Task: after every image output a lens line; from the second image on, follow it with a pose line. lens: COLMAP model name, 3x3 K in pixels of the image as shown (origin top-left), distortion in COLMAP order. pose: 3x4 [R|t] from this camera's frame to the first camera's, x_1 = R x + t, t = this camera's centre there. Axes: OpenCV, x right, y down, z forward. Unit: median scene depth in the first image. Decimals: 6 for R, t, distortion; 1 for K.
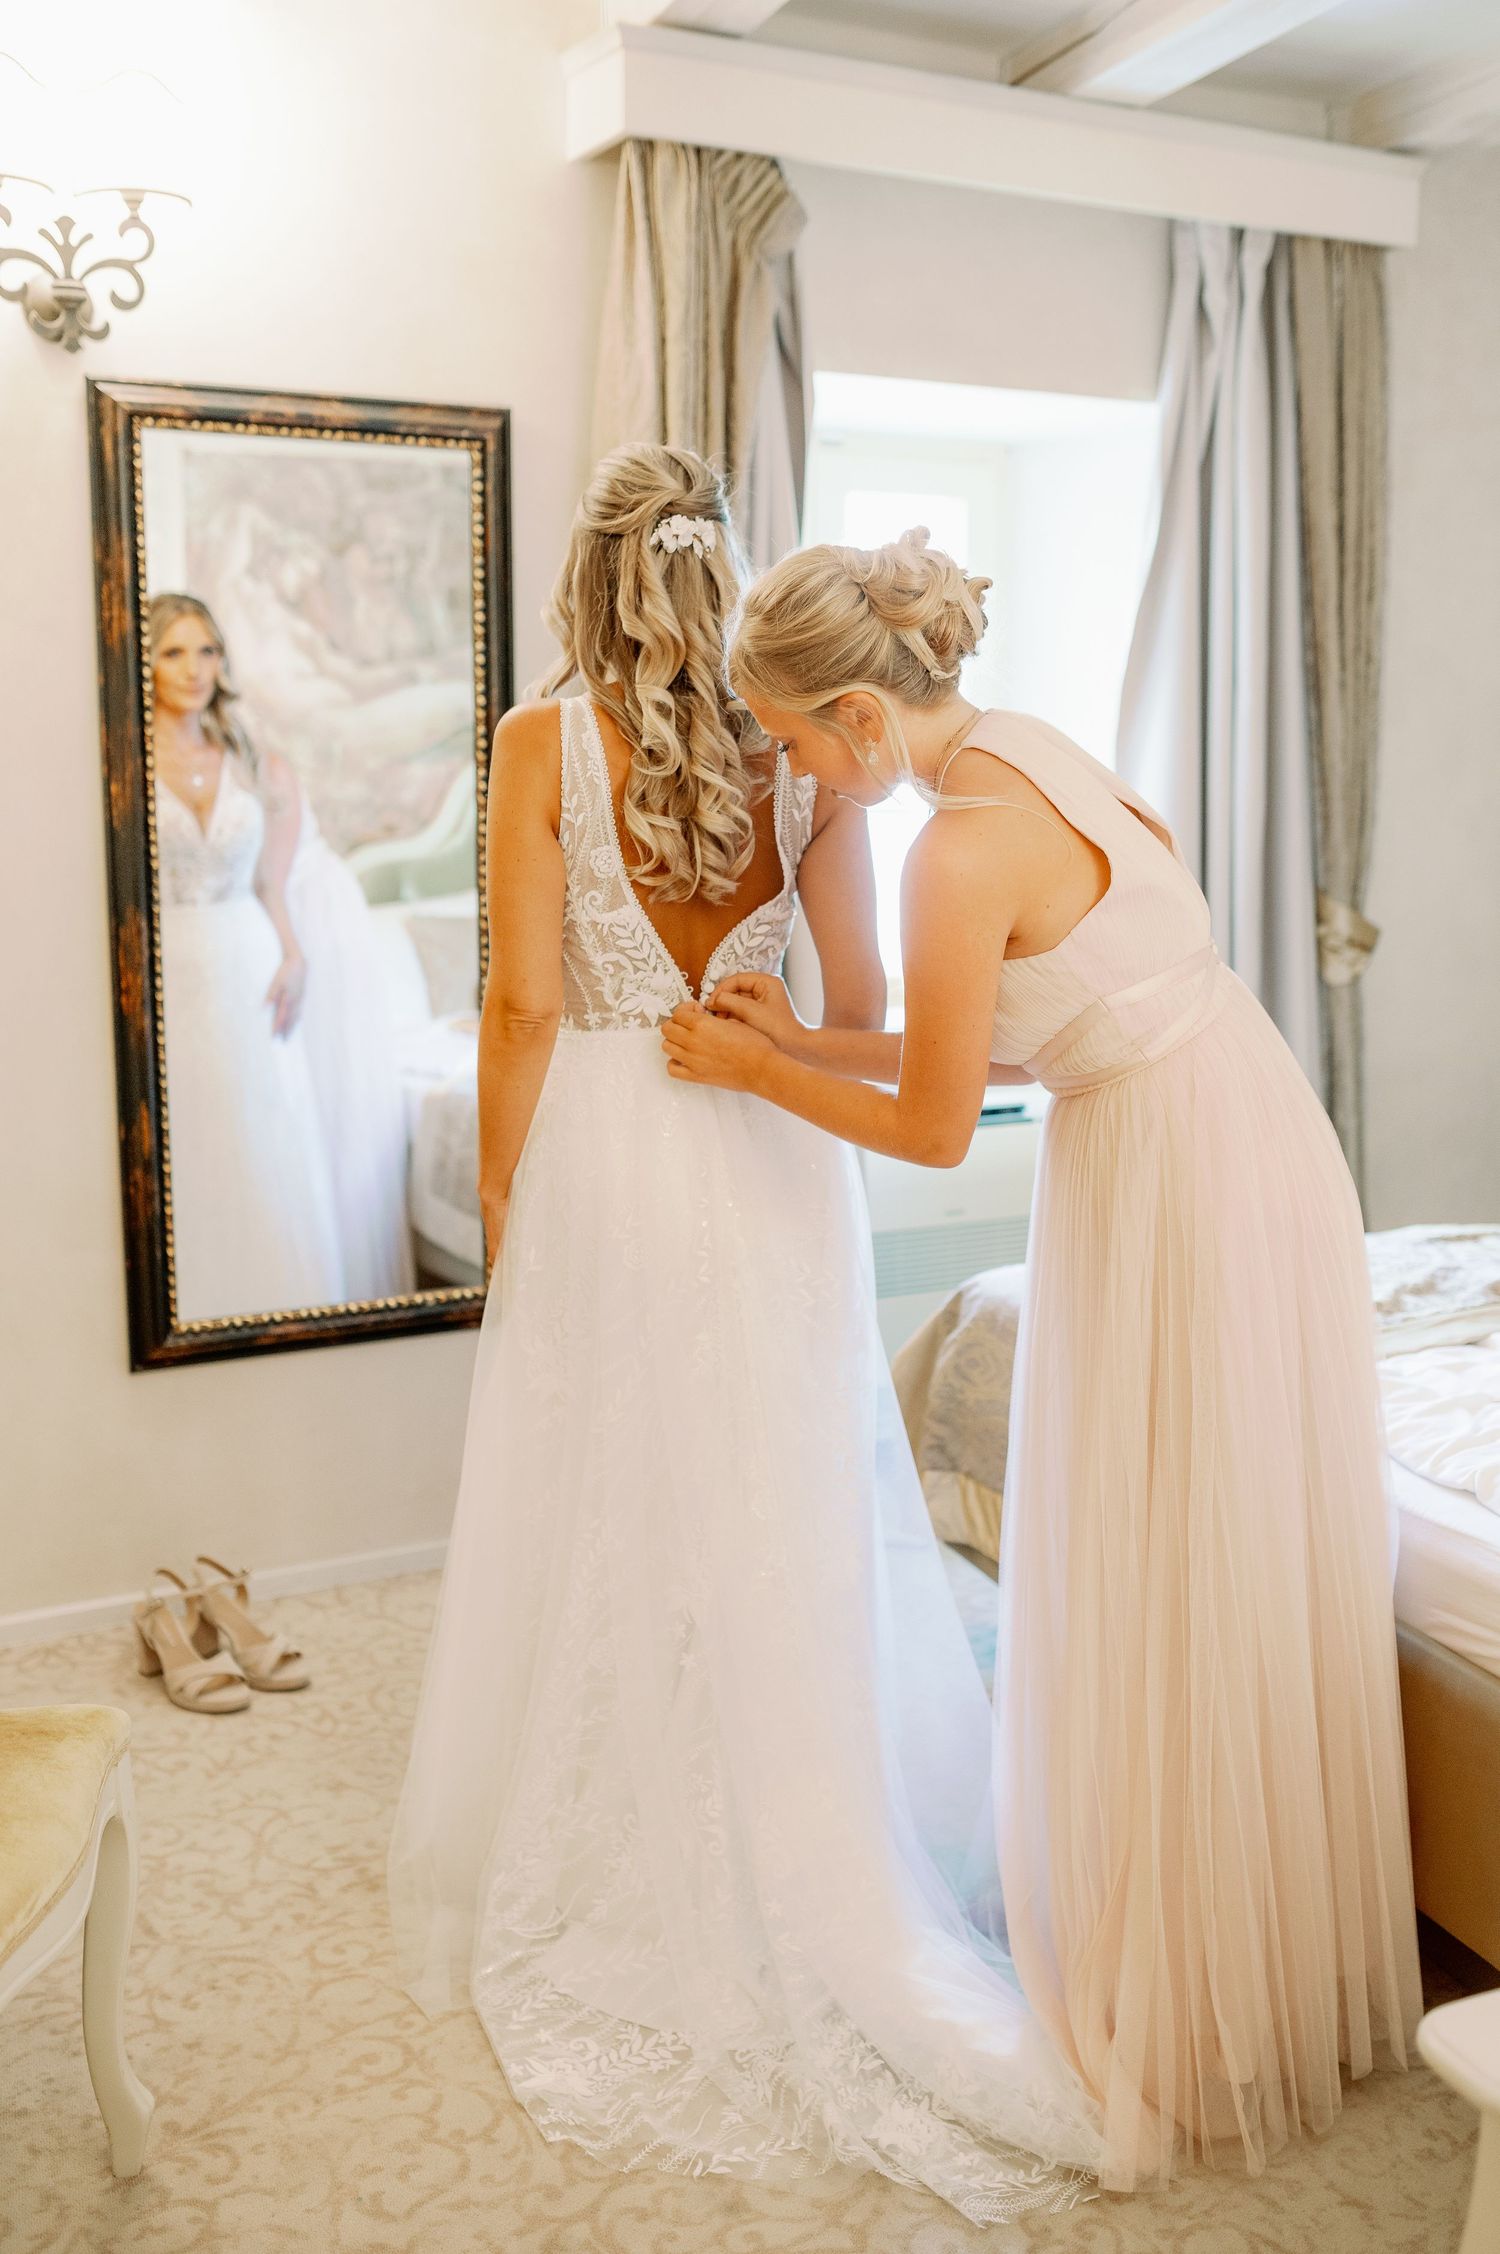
lens RADIAL K [[2133.5, 0, 719.2], [0, 2133.5, 1105.5], [0, 0, 1]] dist [-0.015149, 0.000000]
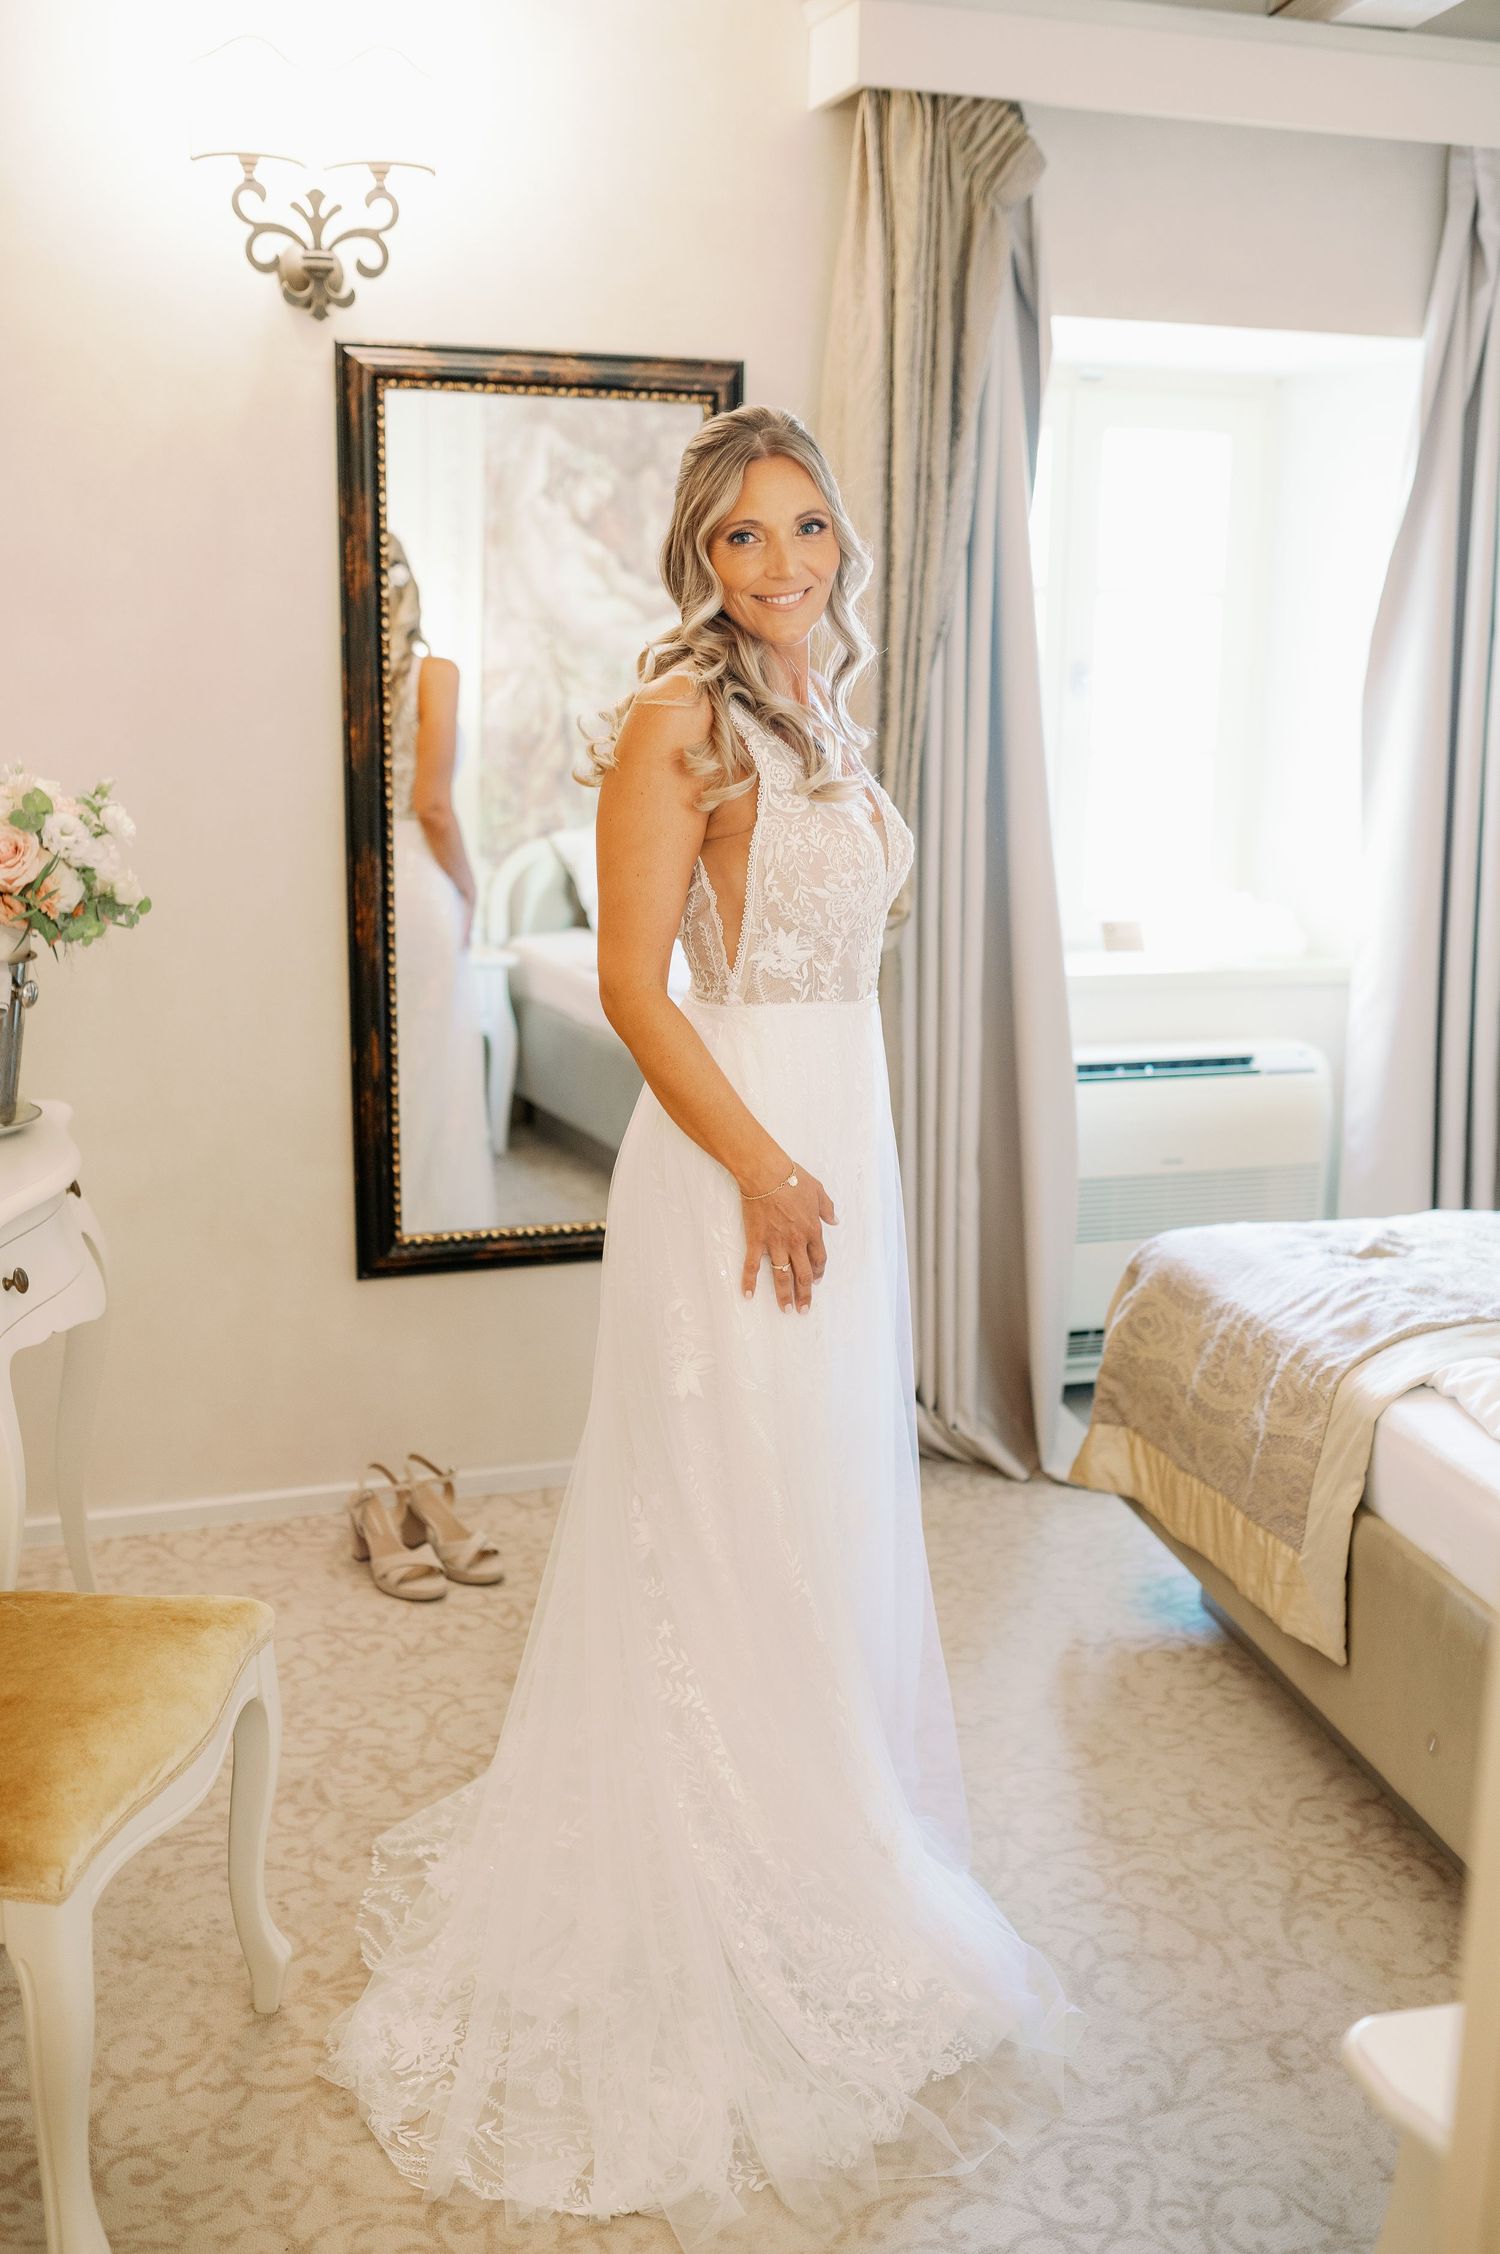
lens RADIAL K [[2133.5, 0, 699.8], [0, 2133.5, 1111.1], [0, 0, 1]] dist [-0.015149, 0.000000]
pose [[0.984572, 0.046603, -0.168660, 0.073013], [-0.037398, 0.997653, 0.057350, -0.027910], [0.170937, -0.050158, 0.984004, -0.025538]]
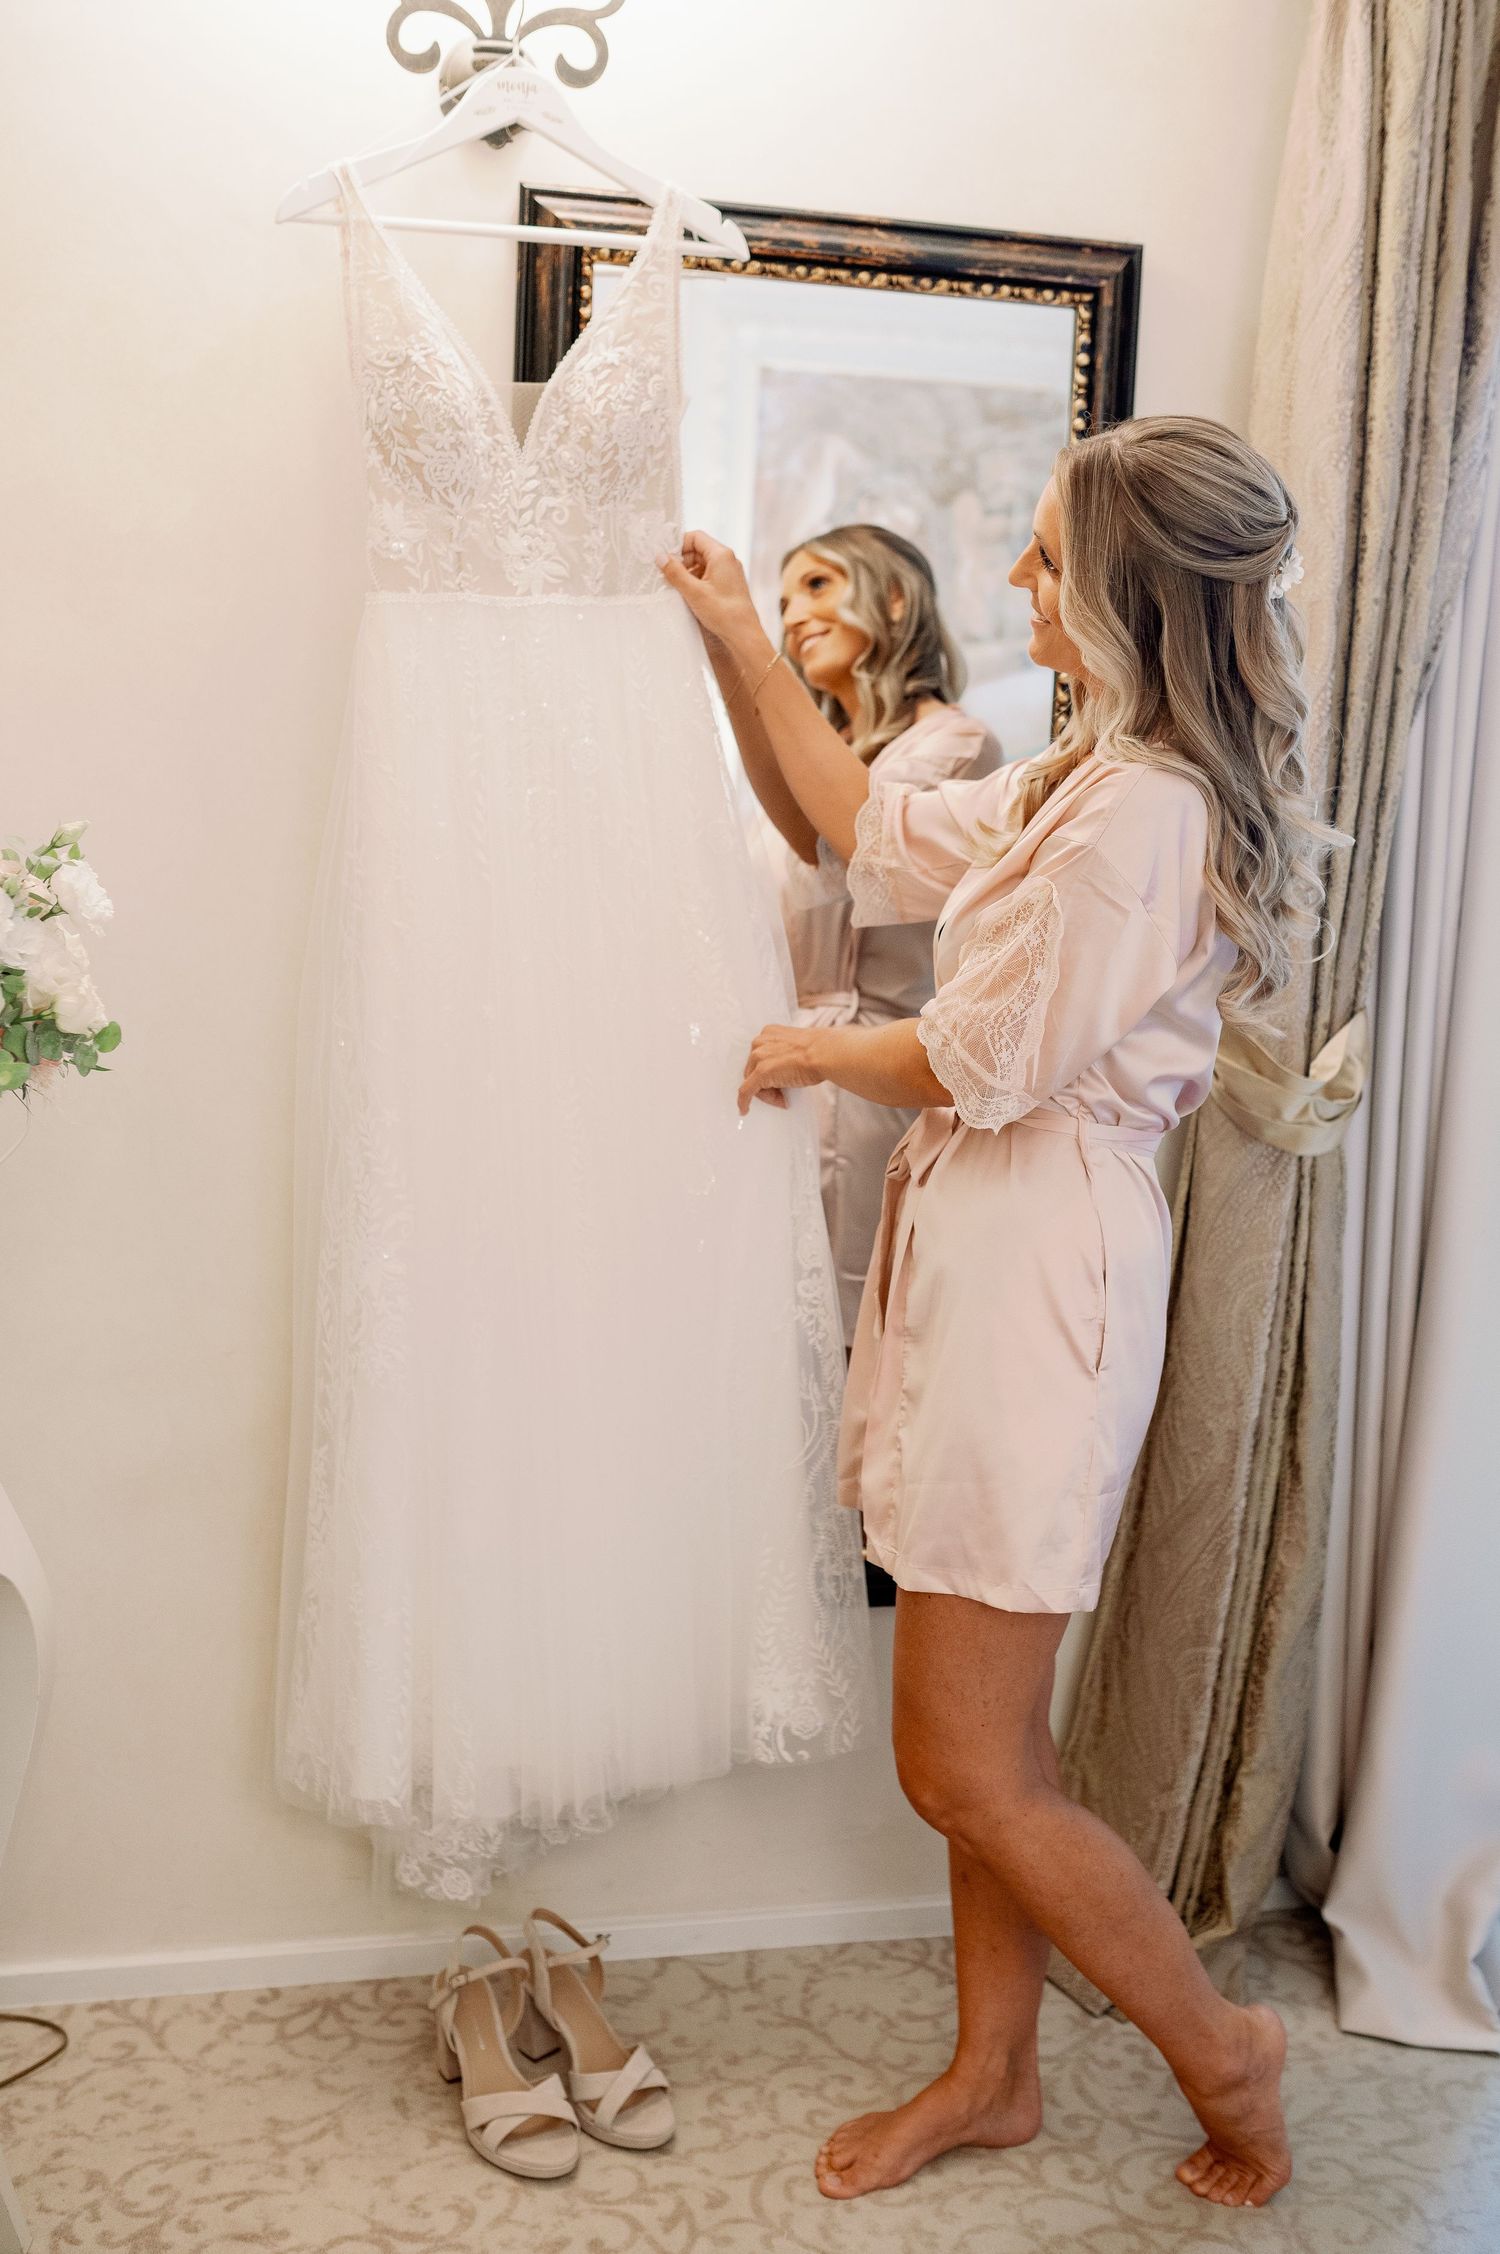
lens RADIAL K [[2299.3, 0, 805.7], [0, 2299.3, 1062.3], [0, 0, 1]] dist [-0.028254, 0.000000]
pose [[0.966681, 0.076217, -0.244374, -0.004527], [-0.084293, 0.996181, -0.022748, -0.048067], [0.241707, 0.042589, 0.969414, 0.300506]]
